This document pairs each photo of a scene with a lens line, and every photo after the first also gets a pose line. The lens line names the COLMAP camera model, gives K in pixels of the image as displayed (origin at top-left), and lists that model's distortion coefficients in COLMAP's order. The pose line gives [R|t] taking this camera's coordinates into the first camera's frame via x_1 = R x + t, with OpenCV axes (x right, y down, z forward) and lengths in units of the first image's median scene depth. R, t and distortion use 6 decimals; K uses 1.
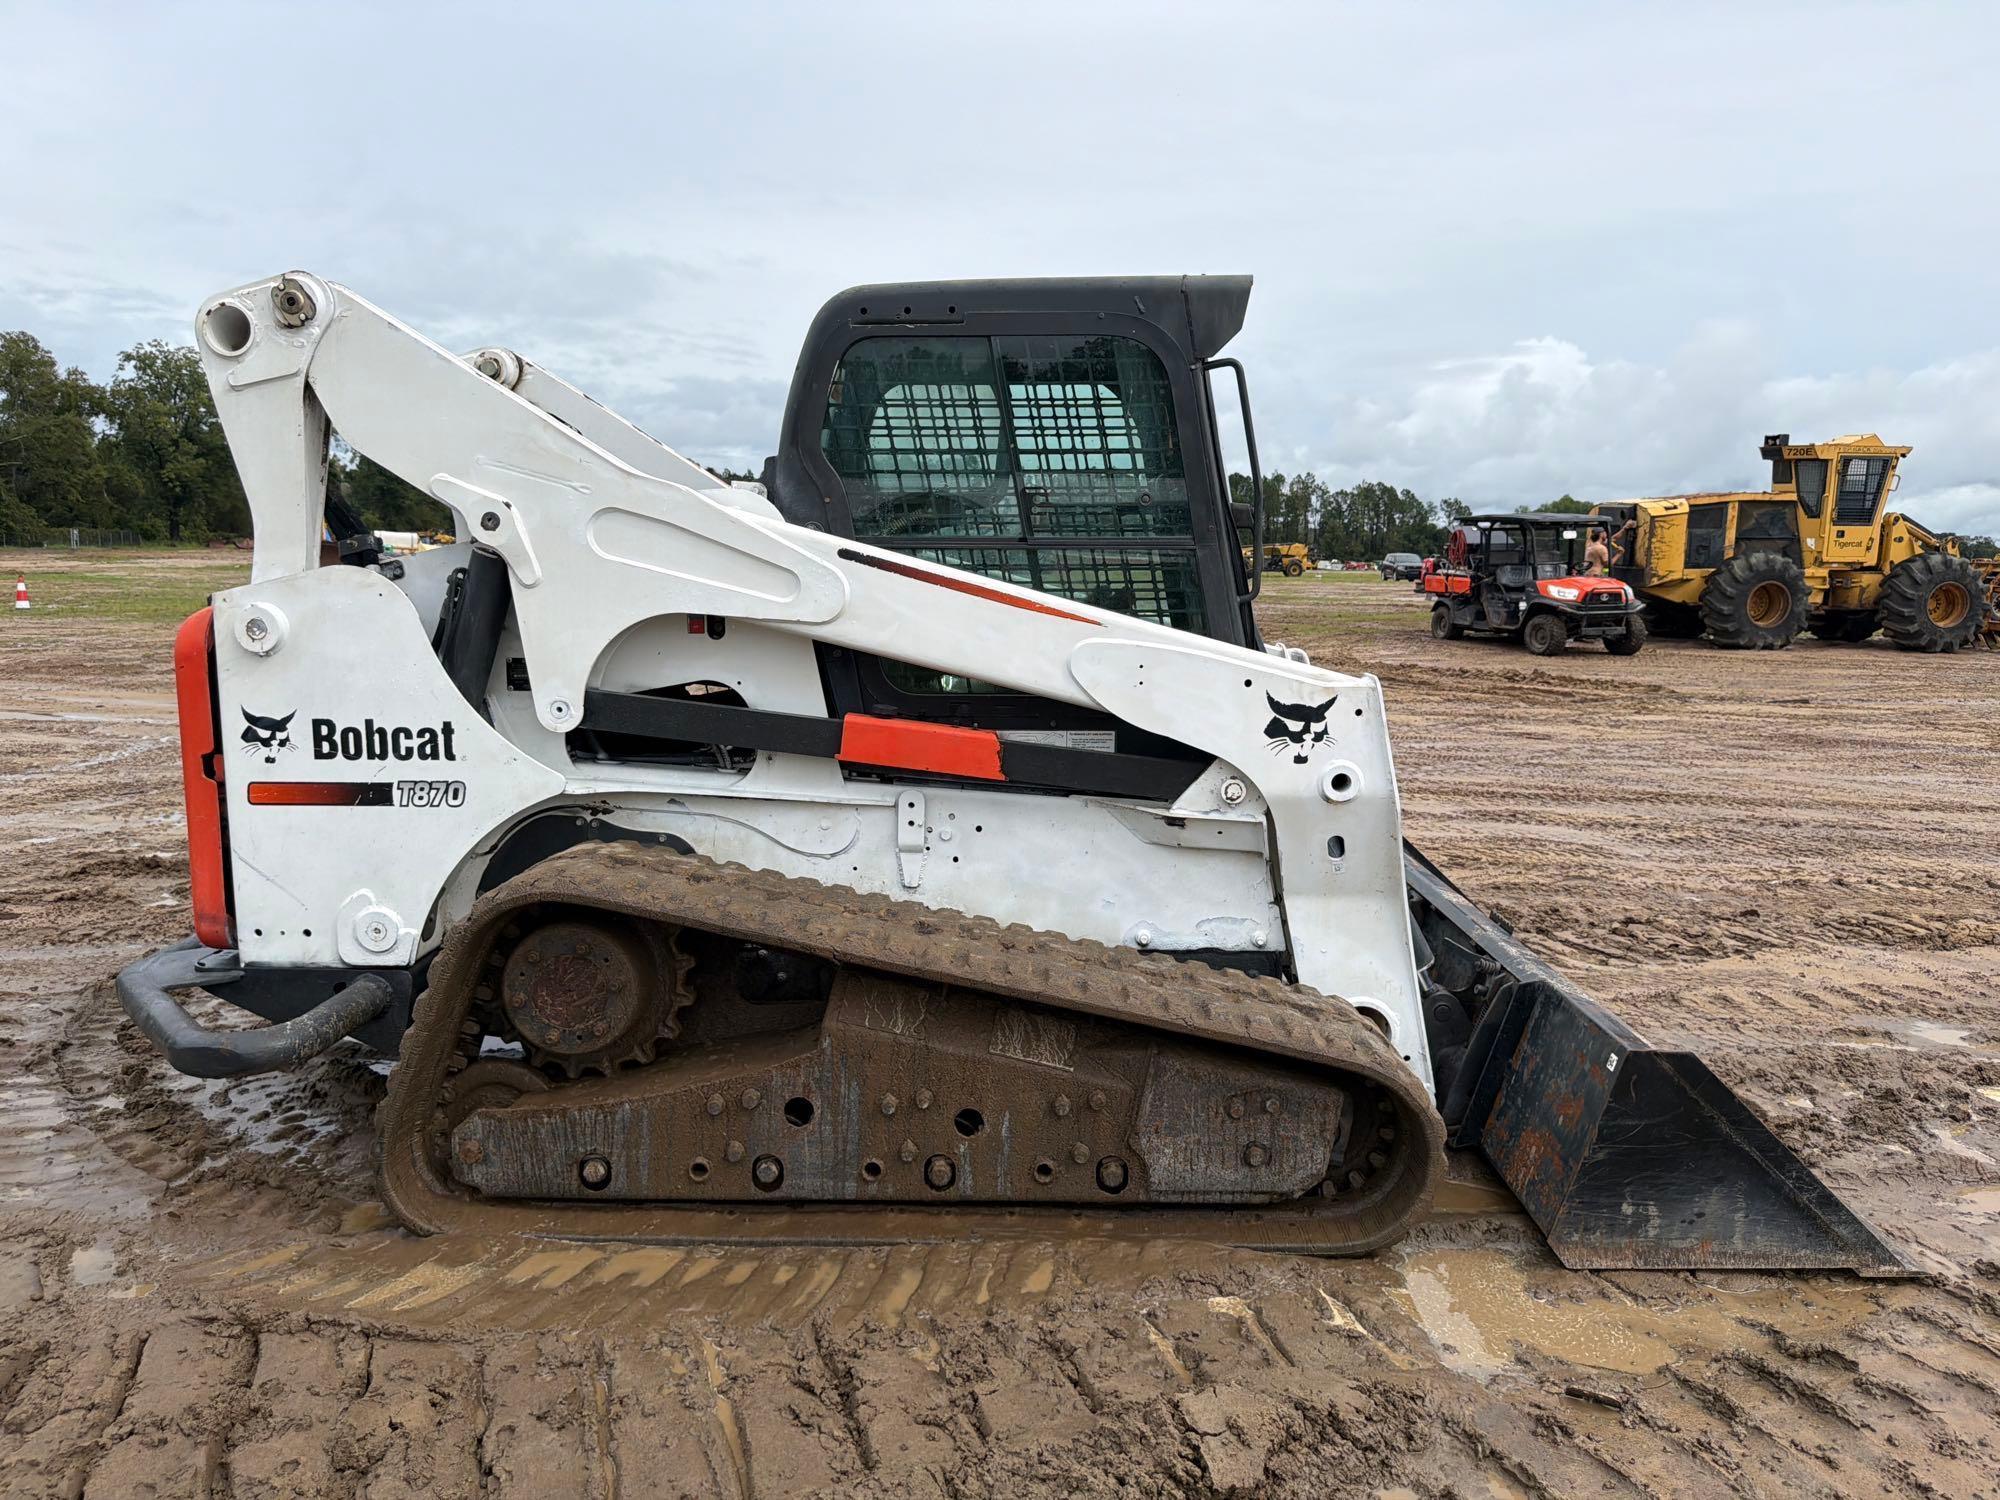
lens RADIAL K [[1423.9, 0, 1006.4], [0, 1423.9, 737.8], [0, 0, 1]] dist [0.039234, -0.049540]
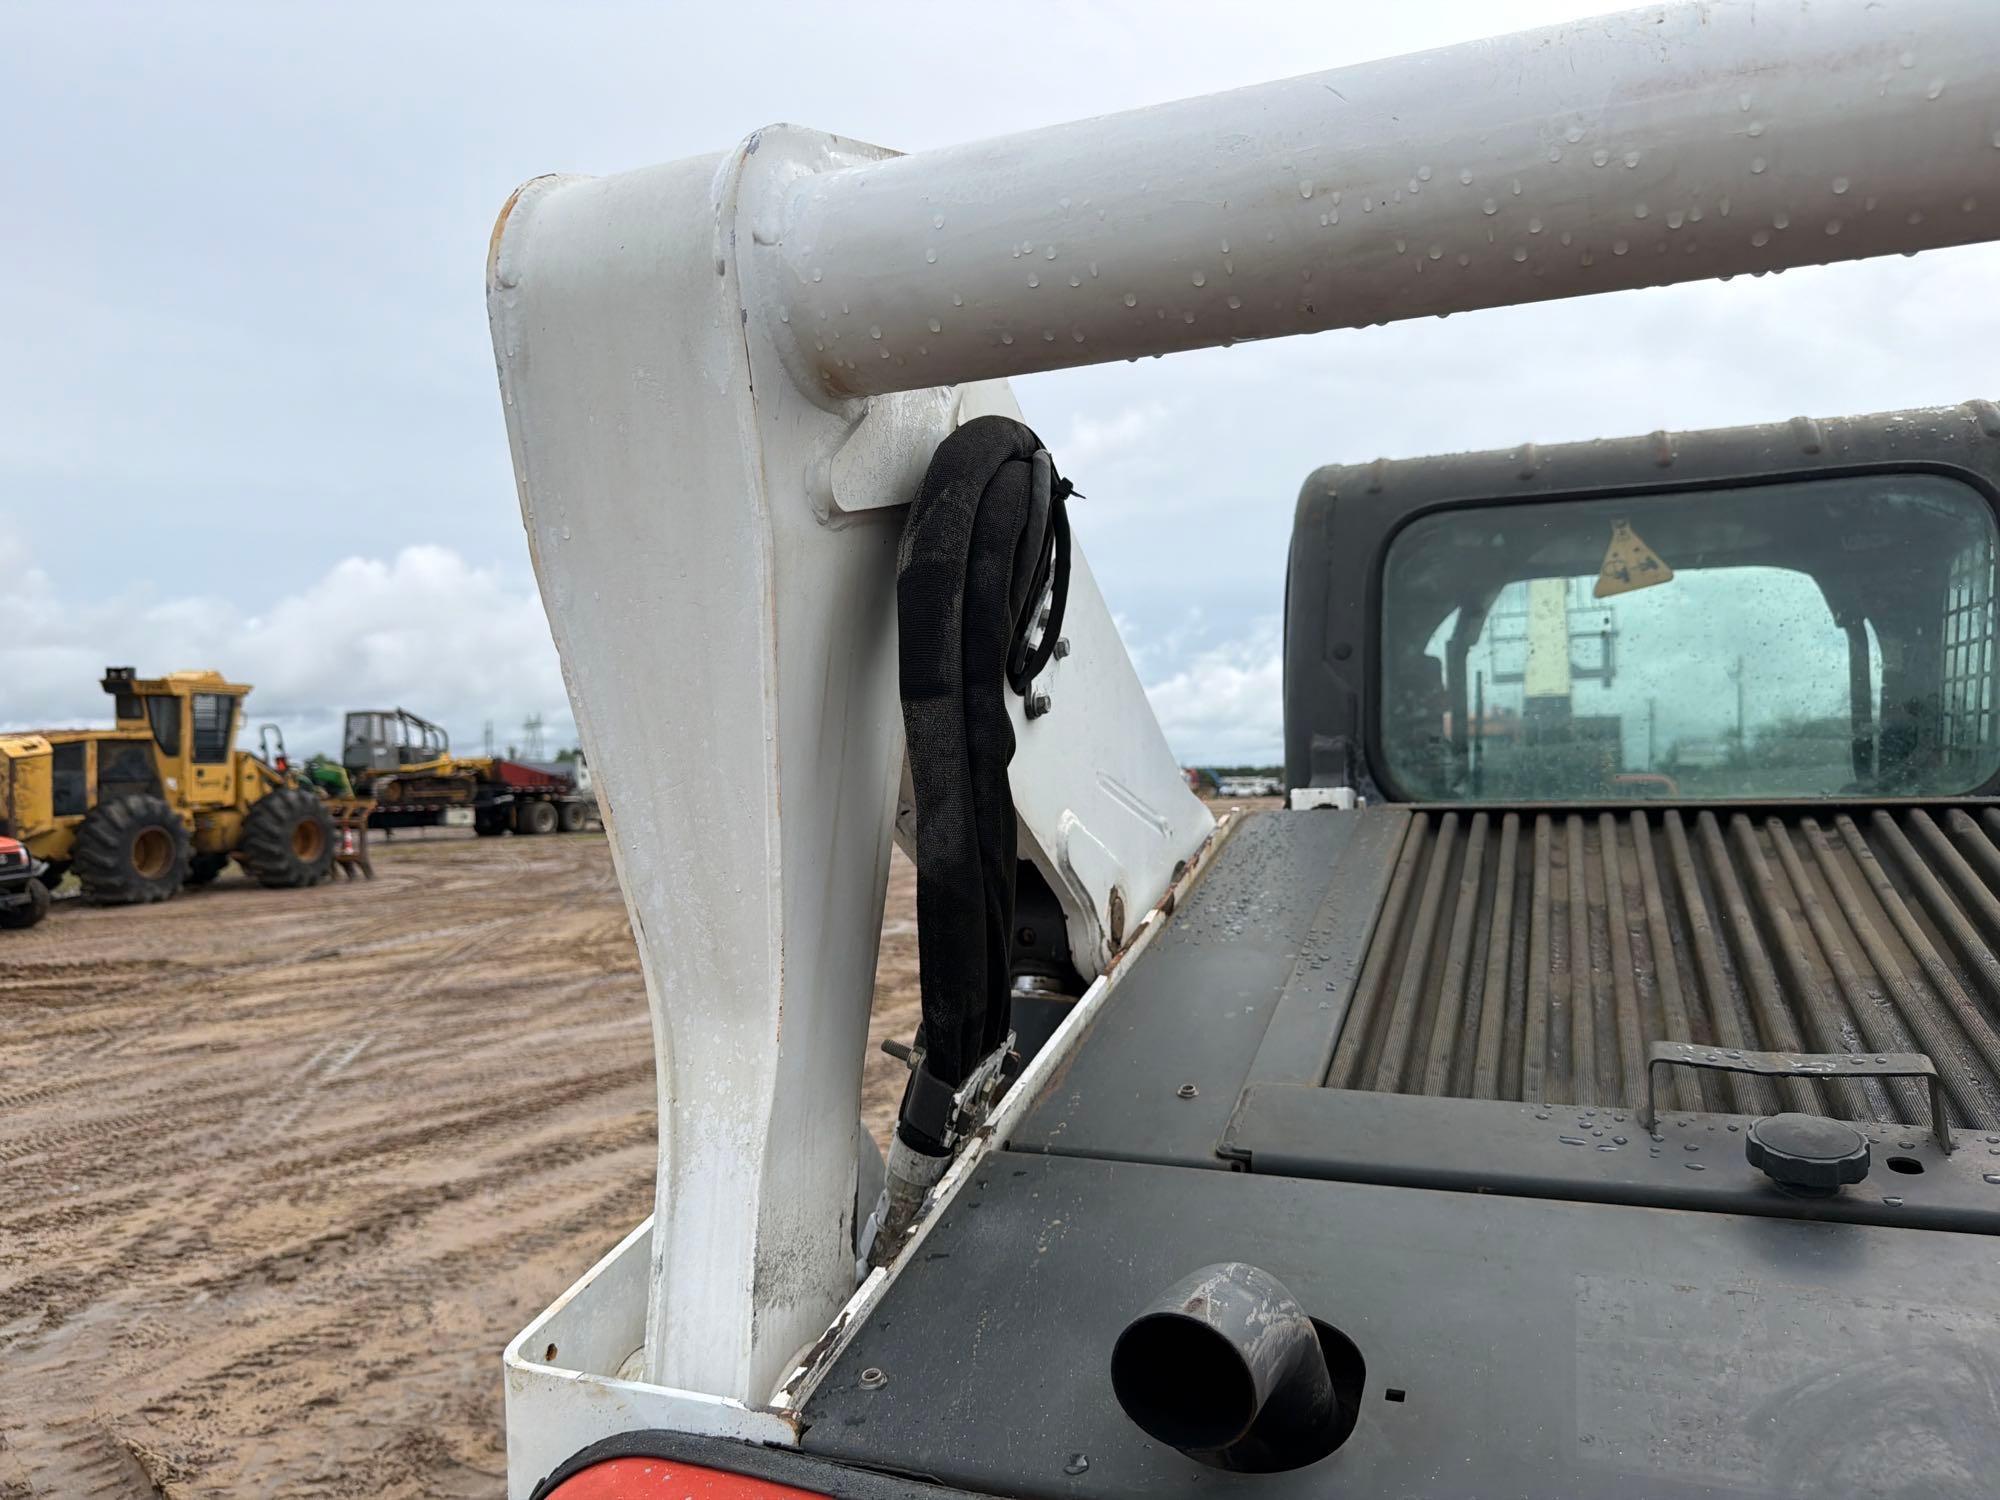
lens RADIAL K [[1423.9, 0, 957.8], [0, 1423.9, 788.9], [0, 0, 1]] dist [0.039234, -0.049540]
pose [[0.372586, -0.035281, 0.927327, -0.707107], [0.149804, 0.988458, -0.022582, -0.221410], [-0.915827, 0.147331, 0.373571, 1.178315]]
